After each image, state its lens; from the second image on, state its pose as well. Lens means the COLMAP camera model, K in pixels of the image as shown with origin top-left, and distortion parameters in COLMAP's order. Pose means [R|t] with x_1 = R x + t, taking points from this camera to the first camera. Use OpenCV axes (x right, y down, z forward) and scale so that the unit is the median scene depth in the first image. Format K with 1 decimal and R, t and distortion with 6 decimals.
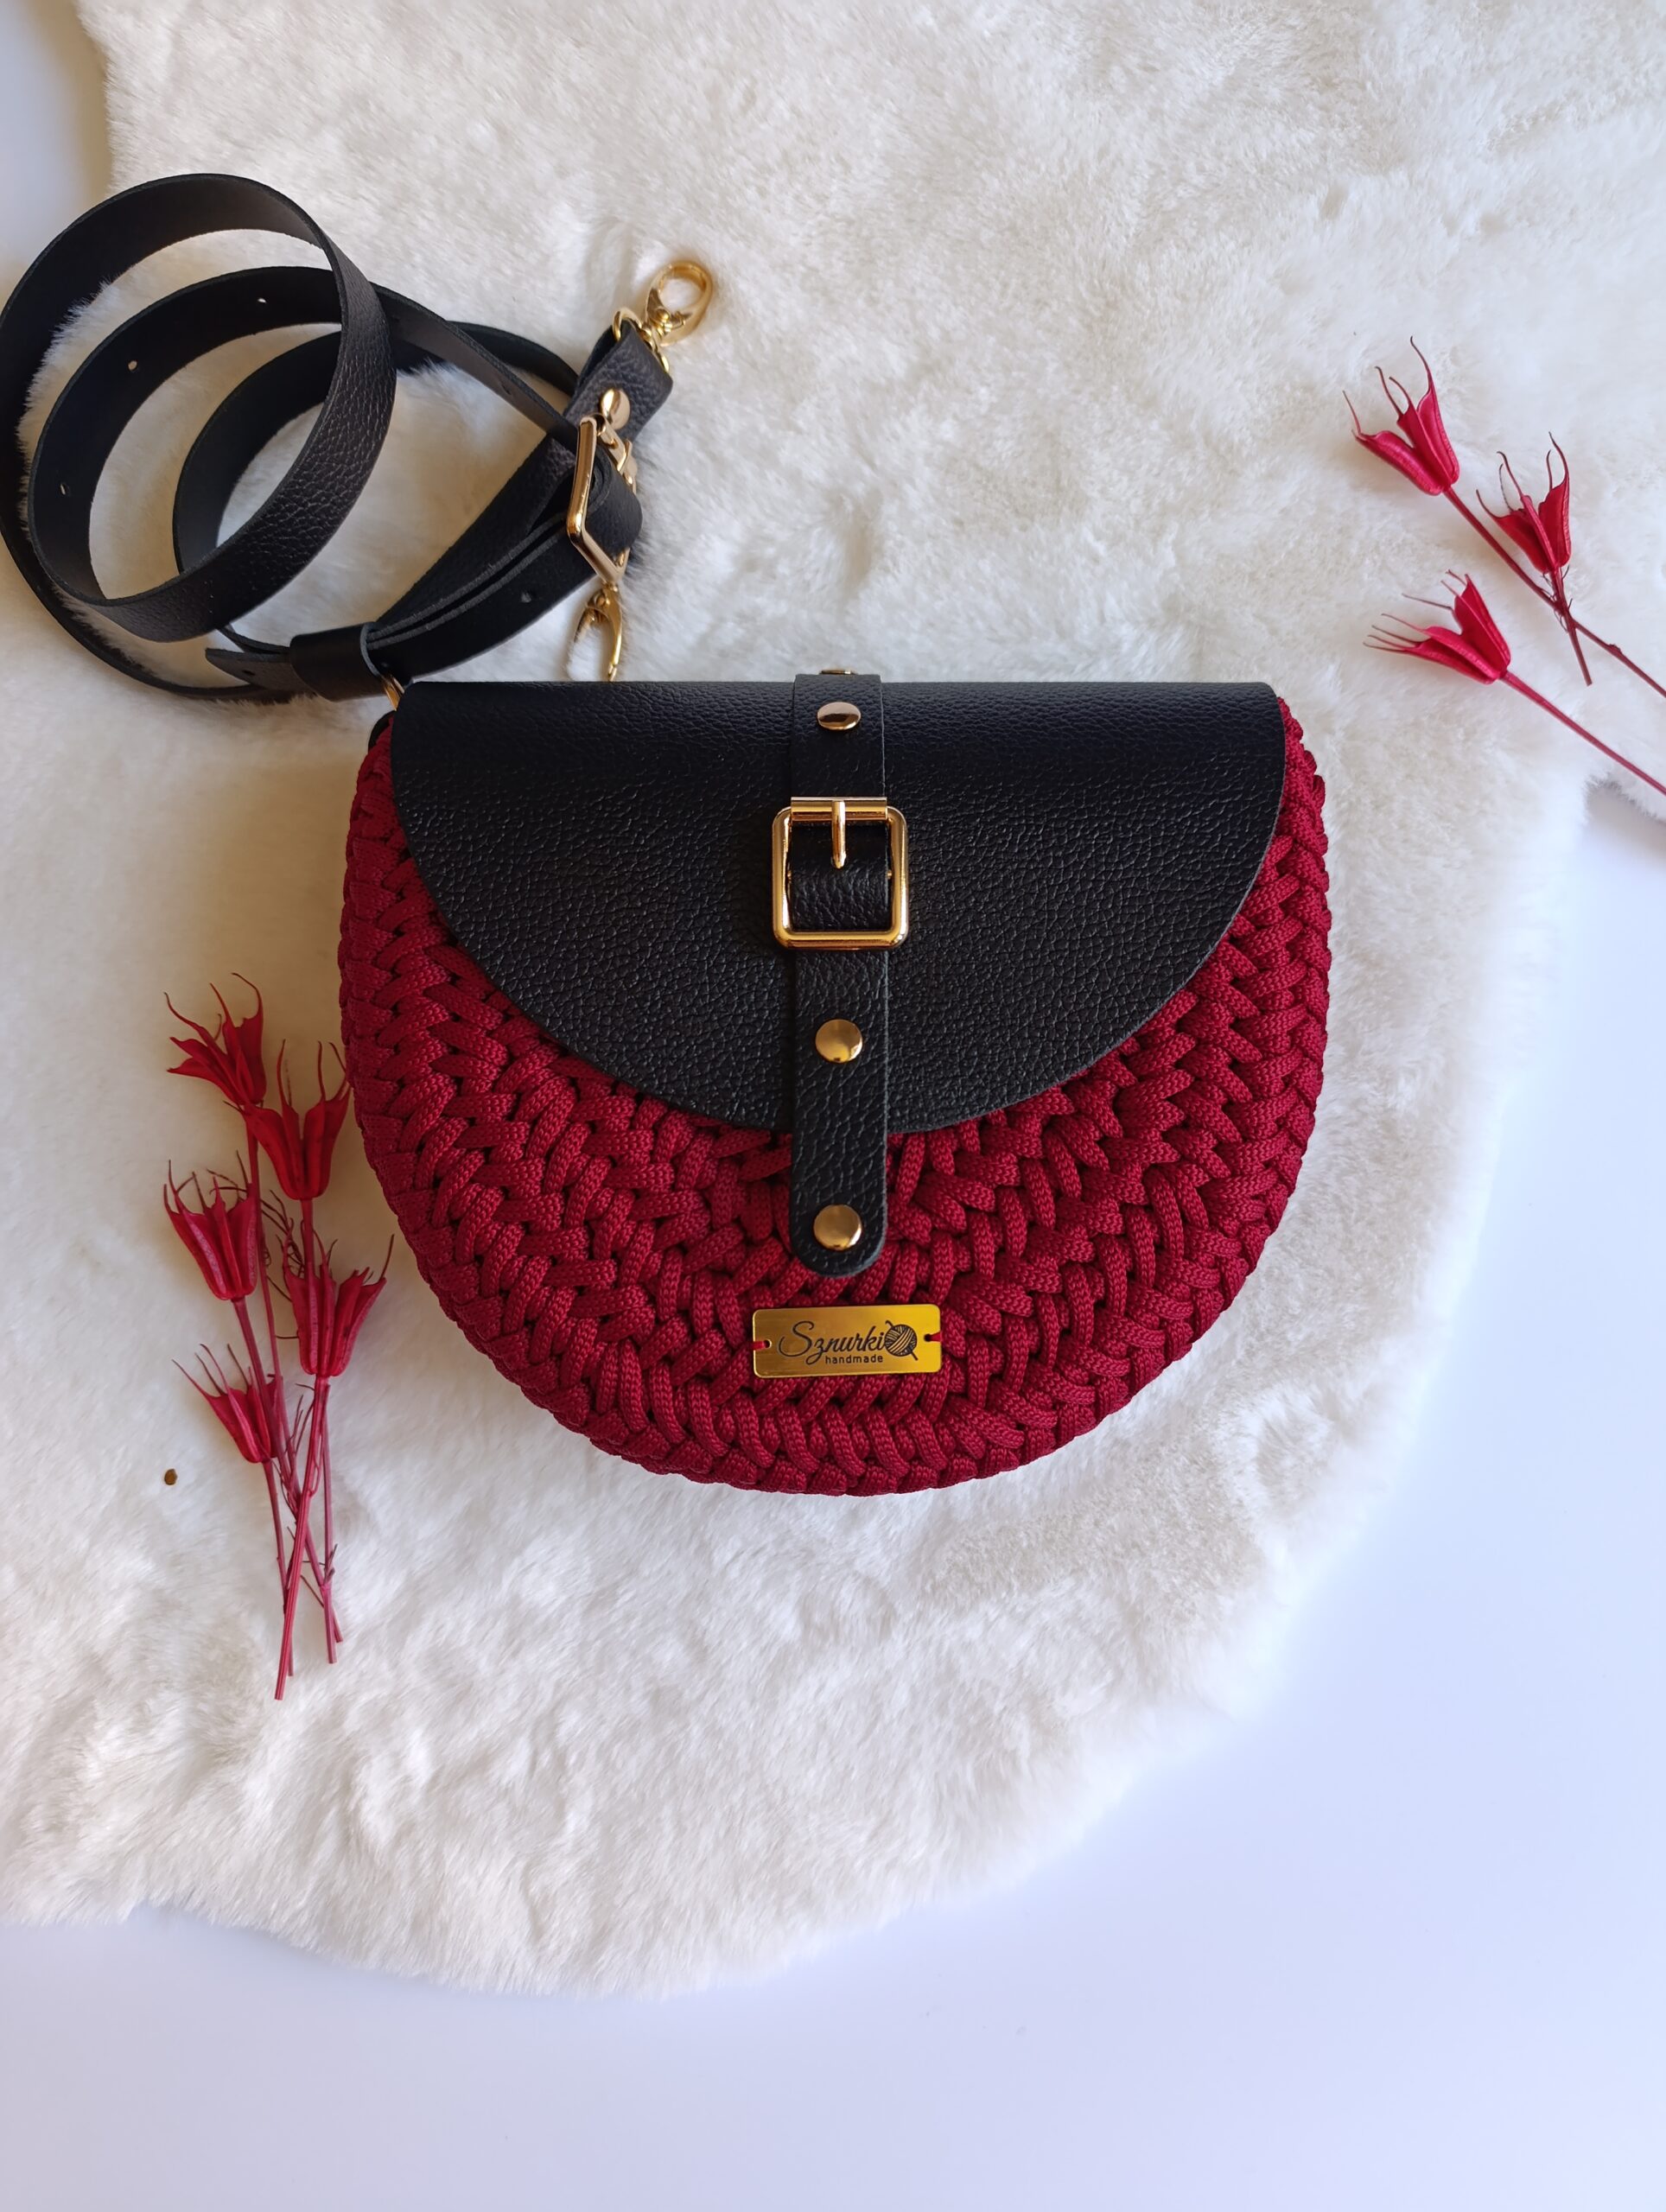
lens RADIAL K [[1500.9, 0, 861.9], [0, 1500.9, 1096.1], [0, 0, 1]] dist [0.022915, -0.036039]
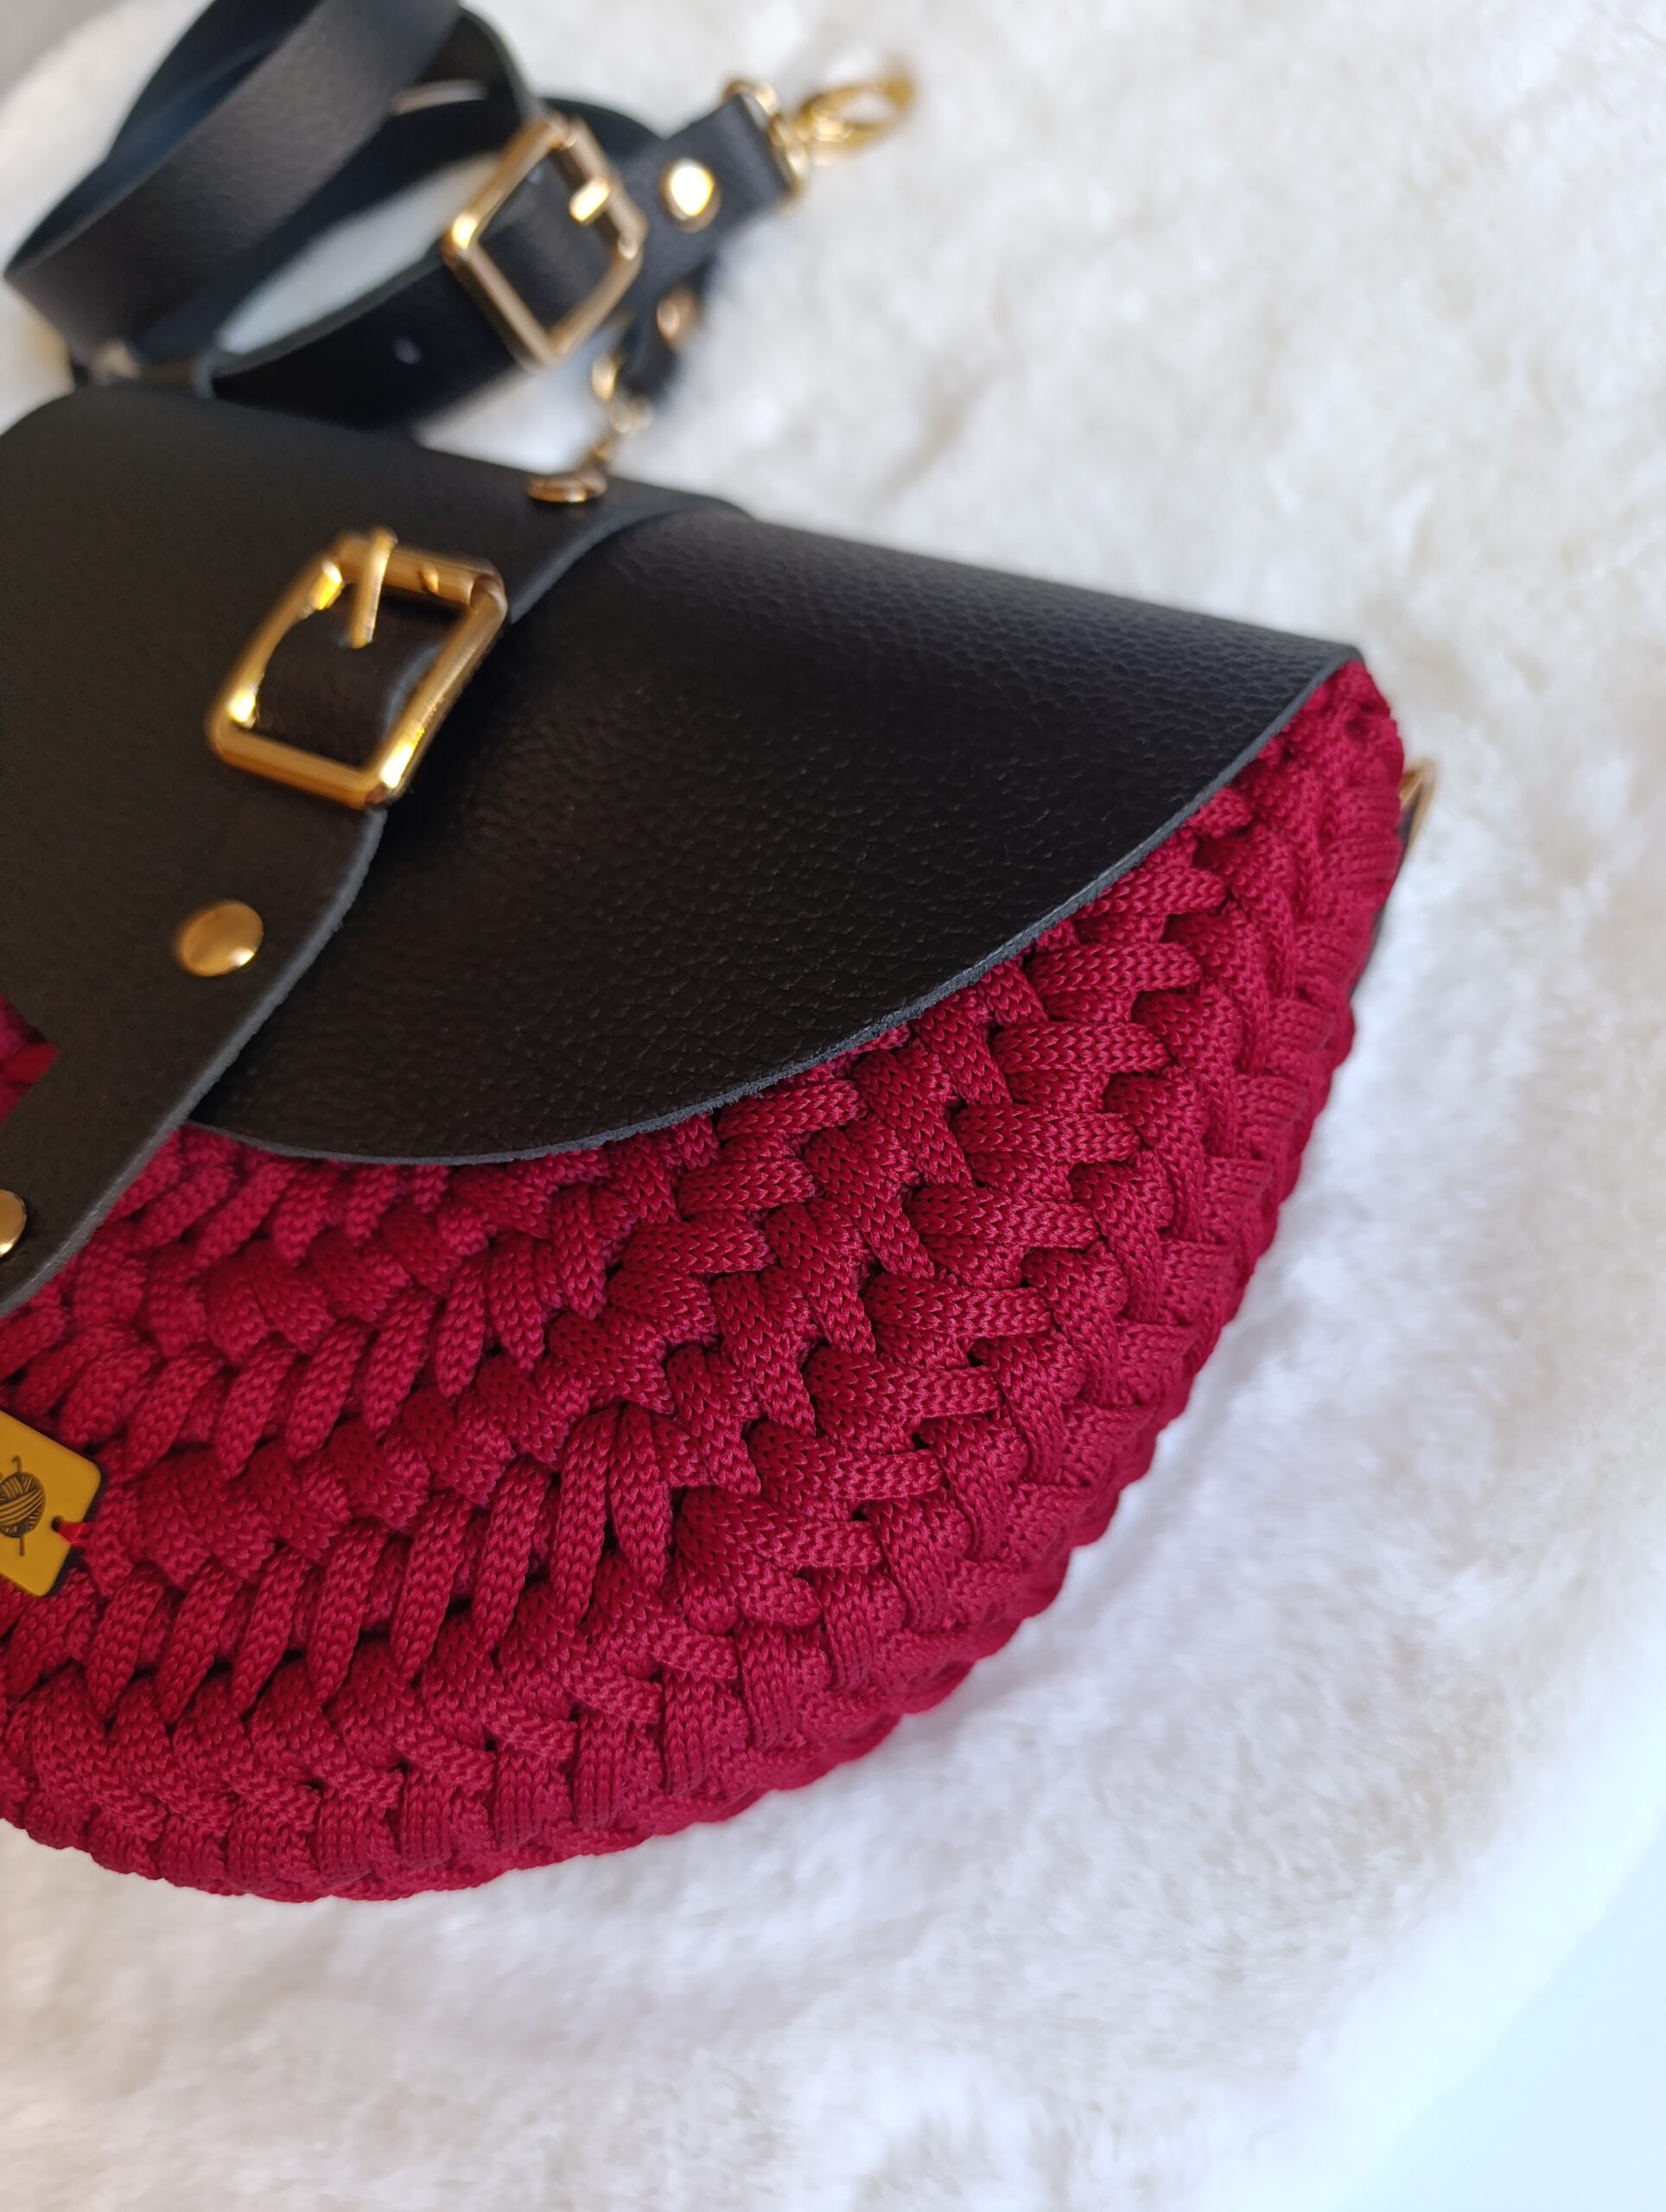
lens RADIAL K [[1569.3, 0, 868.3], [0, 1569.3, 1102.7], [0, 0, 1]] dist [-0.010815, -0.035750]
pose [[0.862444, 0.333164, -0.381040, 0.338997], [-0.405952, 0.904945, -0.127586, -0.004907], [0.302313, 0.264720, 0.915713, 0.466556]]
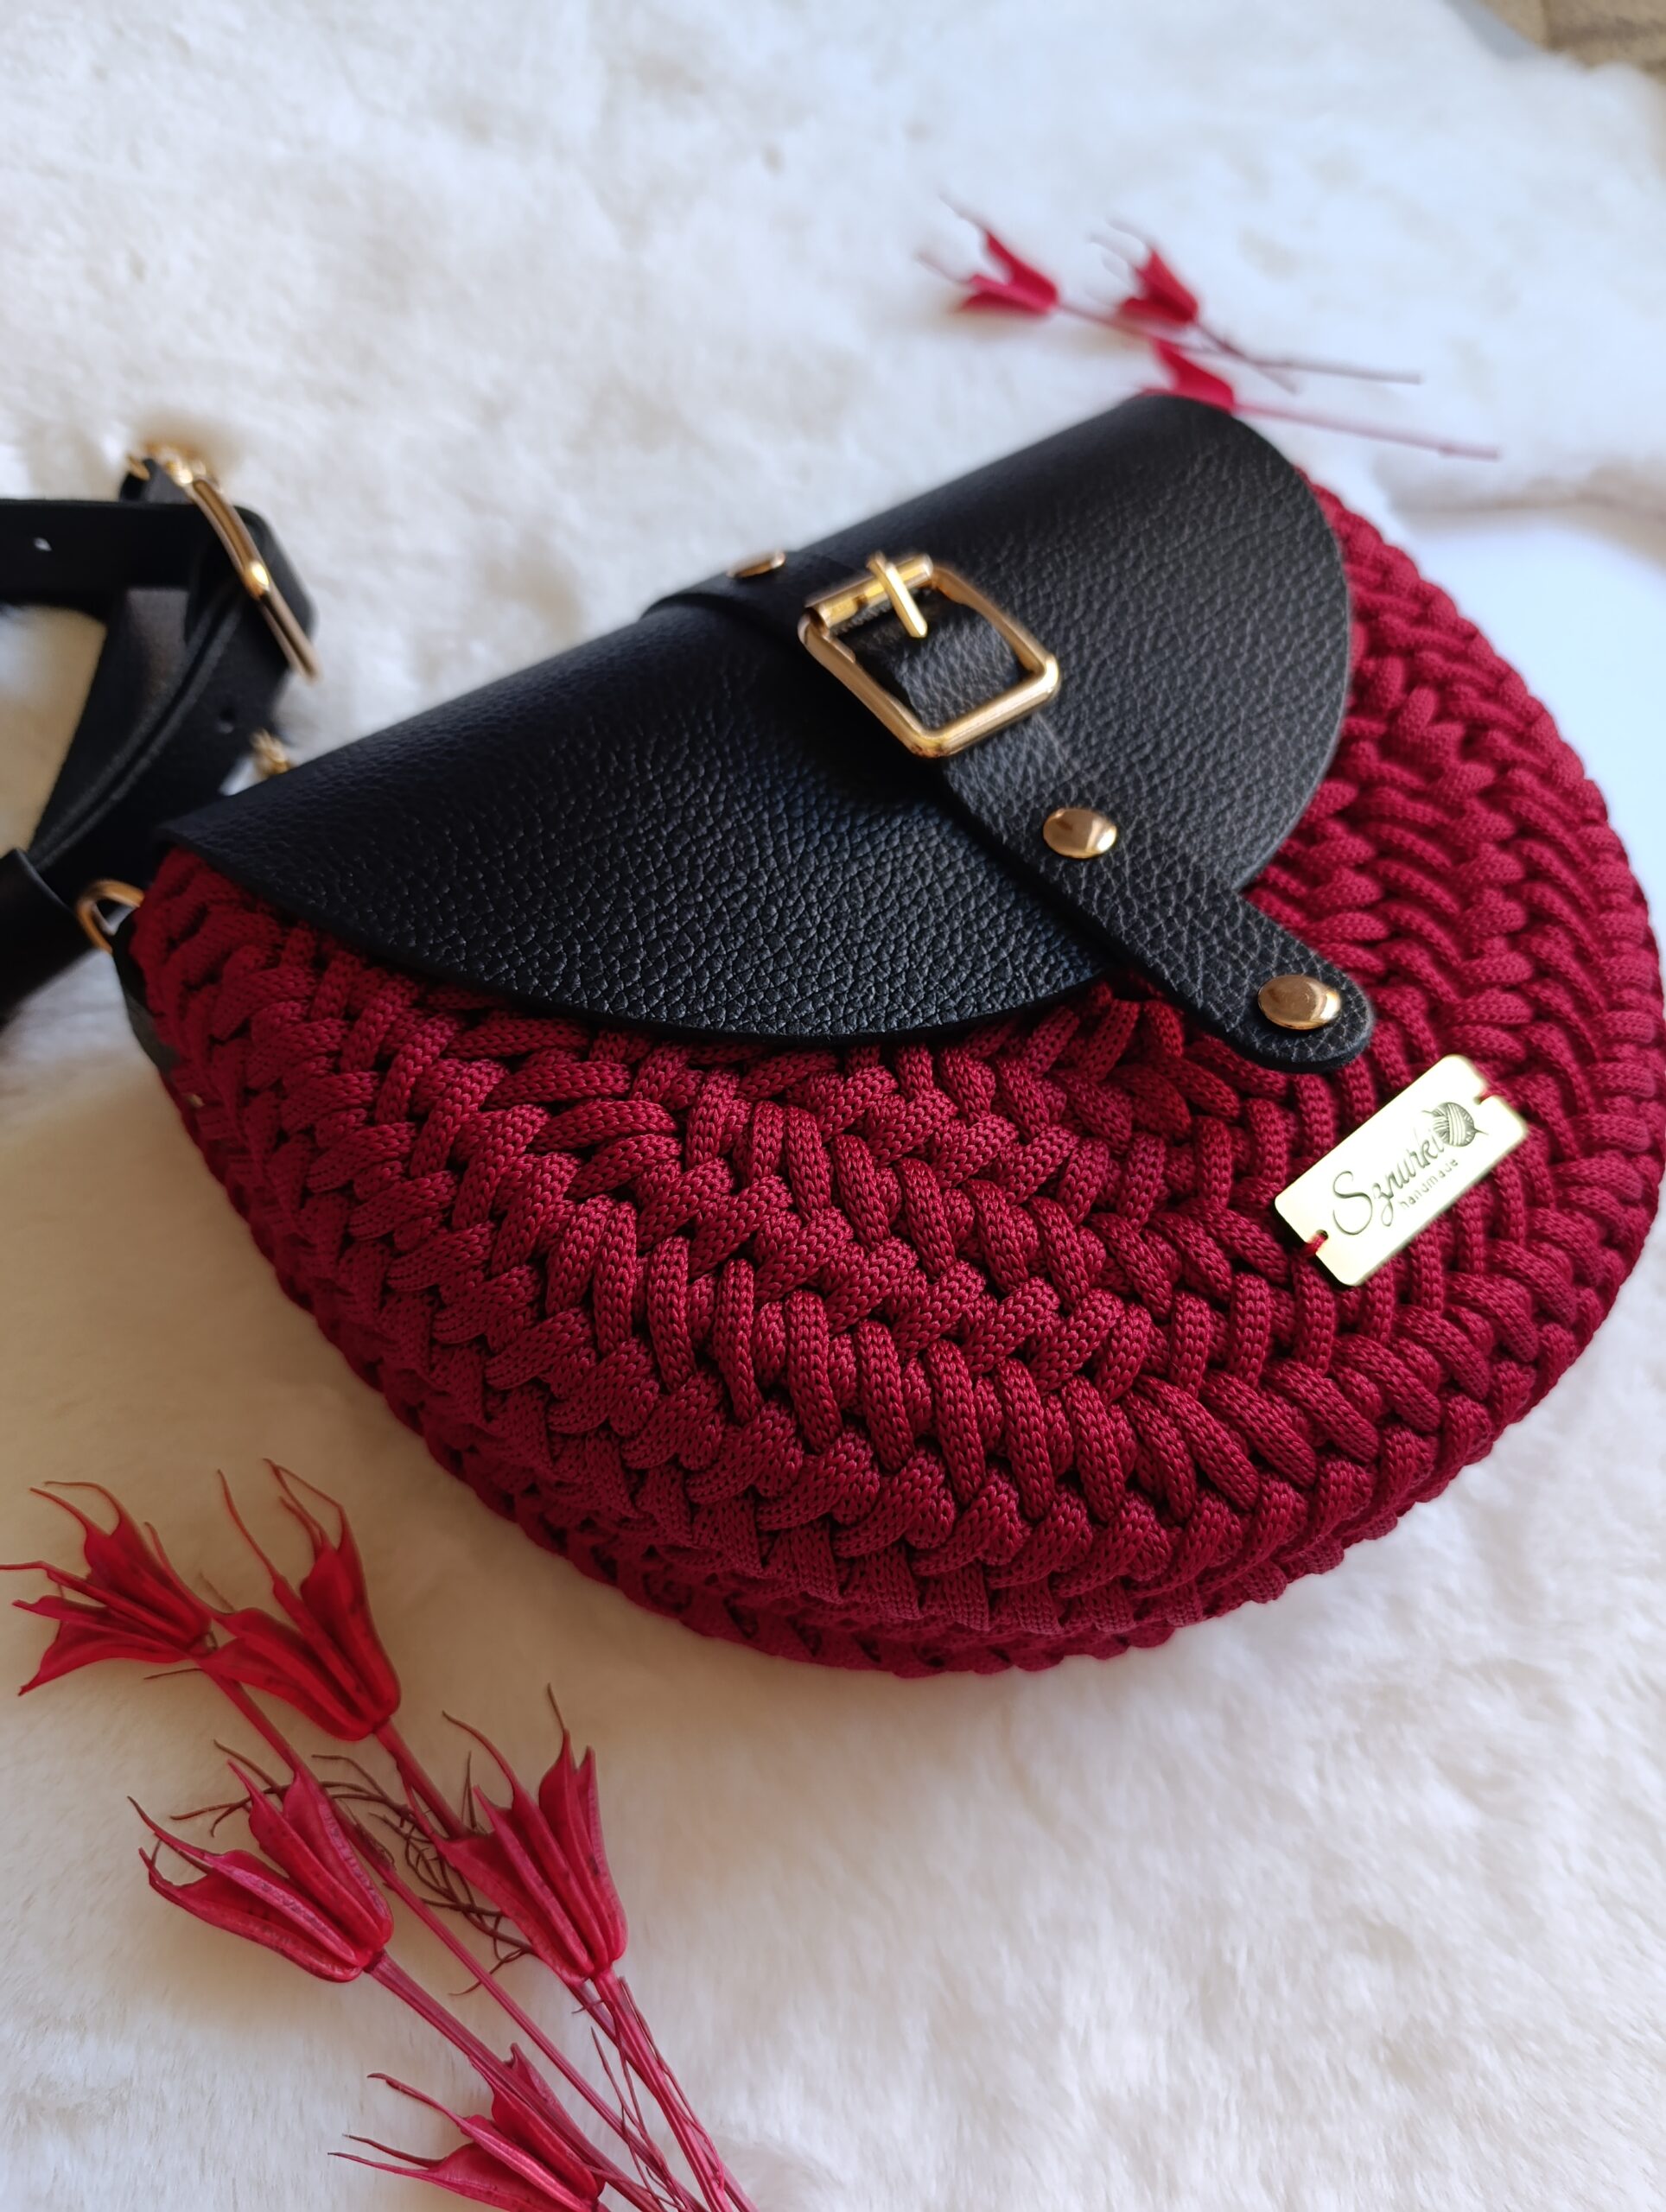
lens RADIAL K [[1532.2, 0, 842.2], [0, 1532.2, 1121.5], [0, 0, 1]] dist [0.002645, -0.030001]
pose [[0.778517, -0.497798, 0.382241, -0.342659], [0.598383, 0.772441, -0.212775, 0.117571], [-0.189339, 0.394376, 0.899232, 0.375778]]
